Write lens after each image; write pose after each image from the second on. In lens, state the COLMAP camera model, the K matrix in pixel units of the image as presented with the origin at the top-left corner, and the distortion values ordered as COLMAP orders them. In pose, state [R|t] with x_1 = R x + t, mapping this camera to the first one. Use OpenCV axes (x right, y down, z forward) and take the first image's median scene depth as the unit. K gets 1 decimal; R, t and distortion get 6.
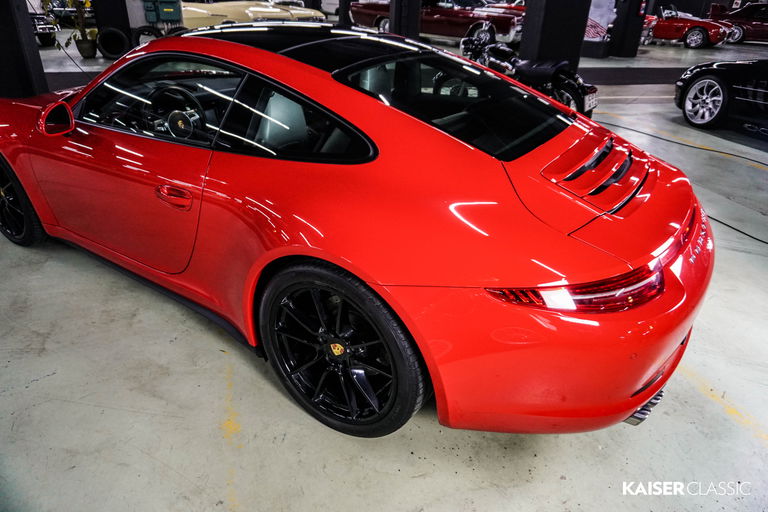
lens RADIAL K [[514.5, 0, 385.9], [0, 514.5, 251.6], [0, 0, 1]] dist [-0.051507, 0.036706]
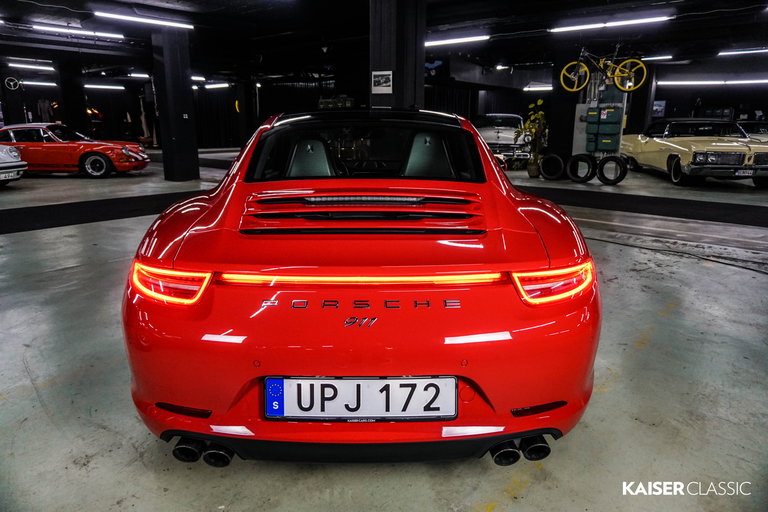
lens RADIAL K [[514.5, 0, 385.9], [0, 514.5, 251.6], [0, 0, 1]] dist [-0.051507, 0.036706]
pose [[0.545057, 0.166885, -0.821622, 0.247295], [-0.377180, 0.924026, -0.062533, -0.014589], [0.748764, 0.343984, 0.566593, 0.116121]]
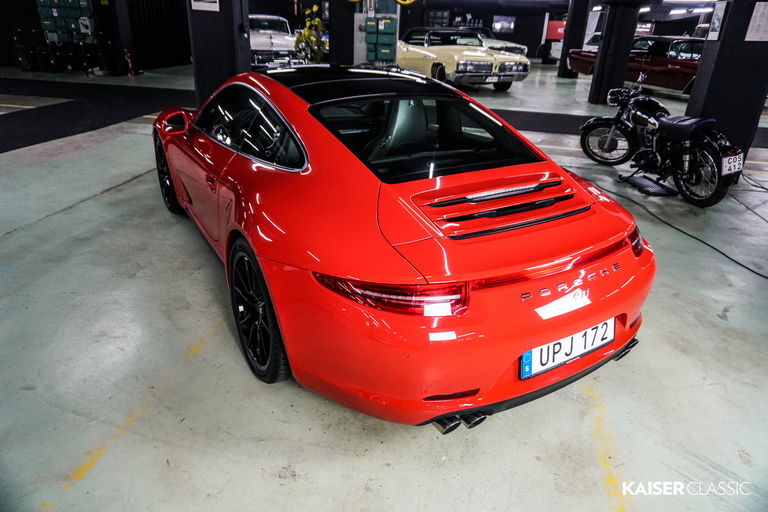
lens RADIAL K [[514.5, 0, 385.9], [0, 514.5, 251.6], [0, 0, 1]] dist [-0.051507, 0.036706]
pose [[0.893712, 0.182728, -0.409743, 0.136843], [-0.211807, 0.976957, -0.026303, 0.002619], [0.395495, 0.110294, 0.911822, -0.016101]]
